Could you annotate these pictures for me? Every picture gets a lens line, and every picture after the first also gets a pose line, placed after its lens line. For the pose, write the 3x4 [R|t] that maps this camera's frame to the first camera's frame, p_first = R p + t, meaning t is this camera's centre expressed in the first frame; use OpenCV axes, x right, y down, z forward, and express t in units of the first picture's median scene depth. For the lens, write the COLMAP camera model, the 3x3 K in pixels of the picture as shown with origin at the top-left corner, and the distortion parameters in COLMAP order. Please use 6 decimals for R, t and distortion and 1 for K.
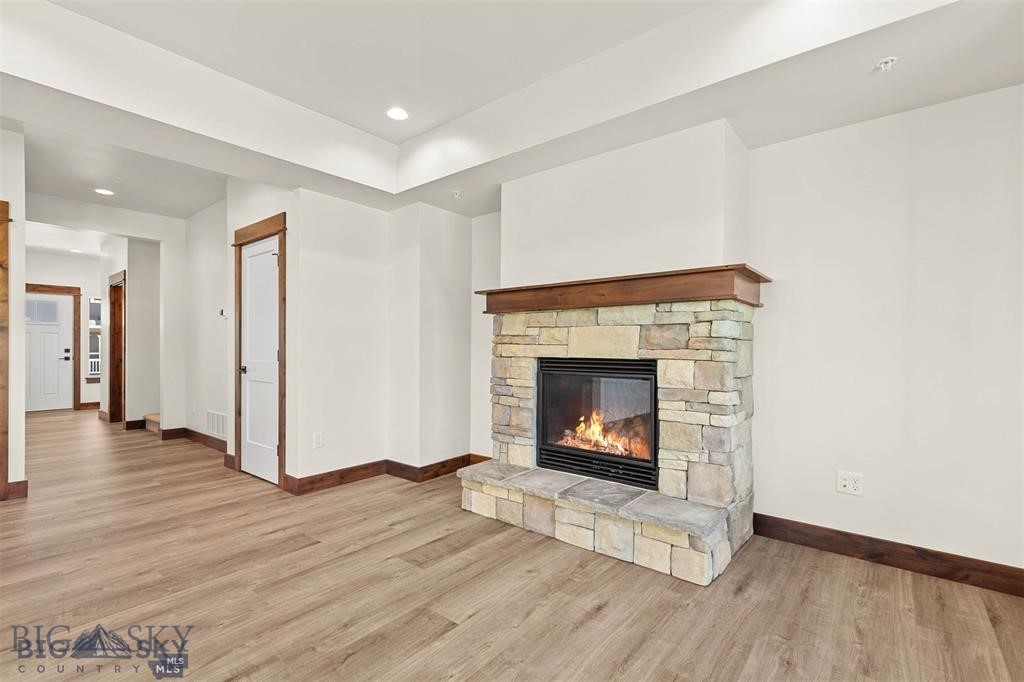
lens RADIAL K [[458.6, 0, 517.2], [0, 458.6, 351.4], [0, 0, 1]] dist [0.004860, -0.000107]
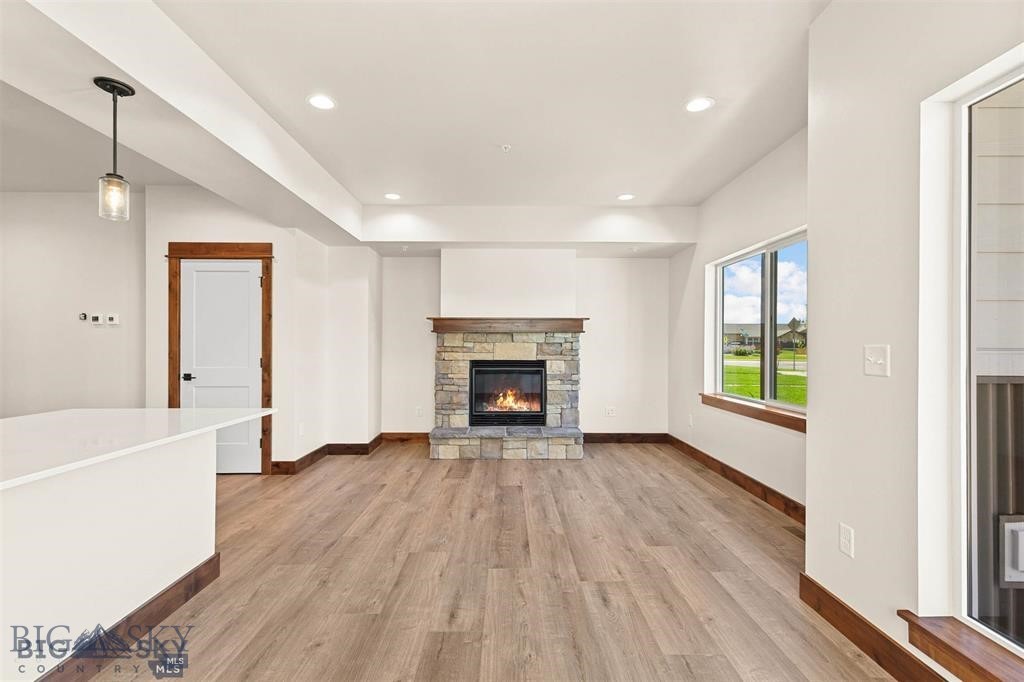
lens RADIAL K [[458.6, 0, 507.7], [0, 458.6, 344.6], [0, 0, 1]] dist [0.004860, -0.000107]
pose [[0.769291, 0.004844, 0.638880, -0.987519], [0.005259, 0.999889, -0.013914, -0.021696], [-0.638877, 0.014064, 0.769180, -0.392414]]
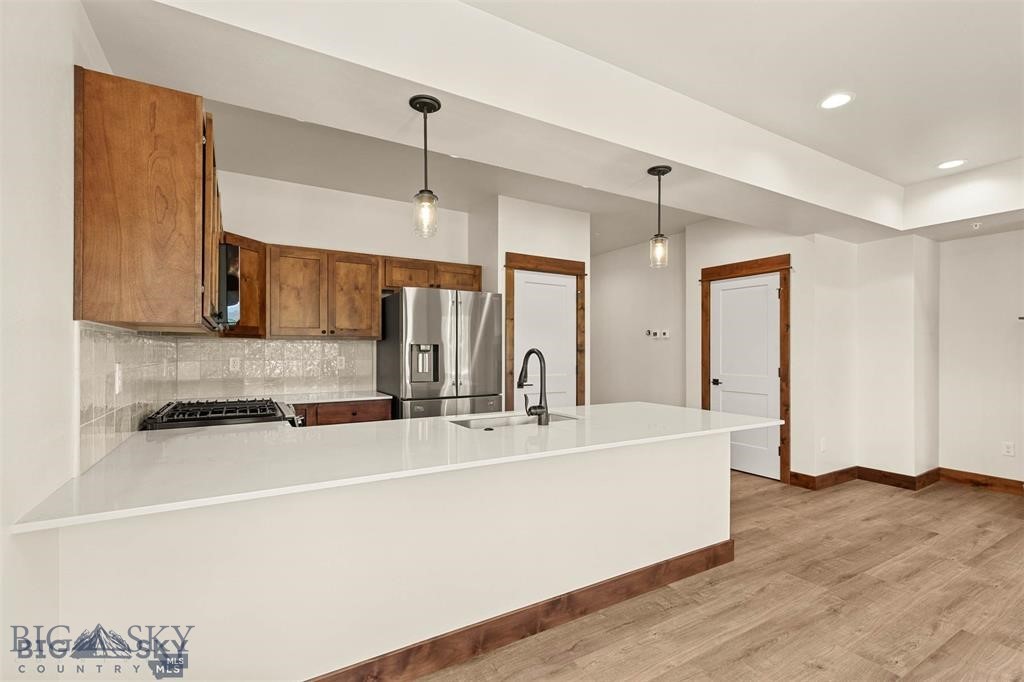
lens RADIAL K [[458.6, 0, 513.6], [0, 458.6, 348.7], [0, 0, 1]] dist [0.004860, -0.000107]
pose [[0.940132, 0.002752, -0.340801, -0.960859], [-0.007487, 0.999893, -0.012579, -0.040410], [0.340729, 0.014377, 0.940051, -0.469611]]
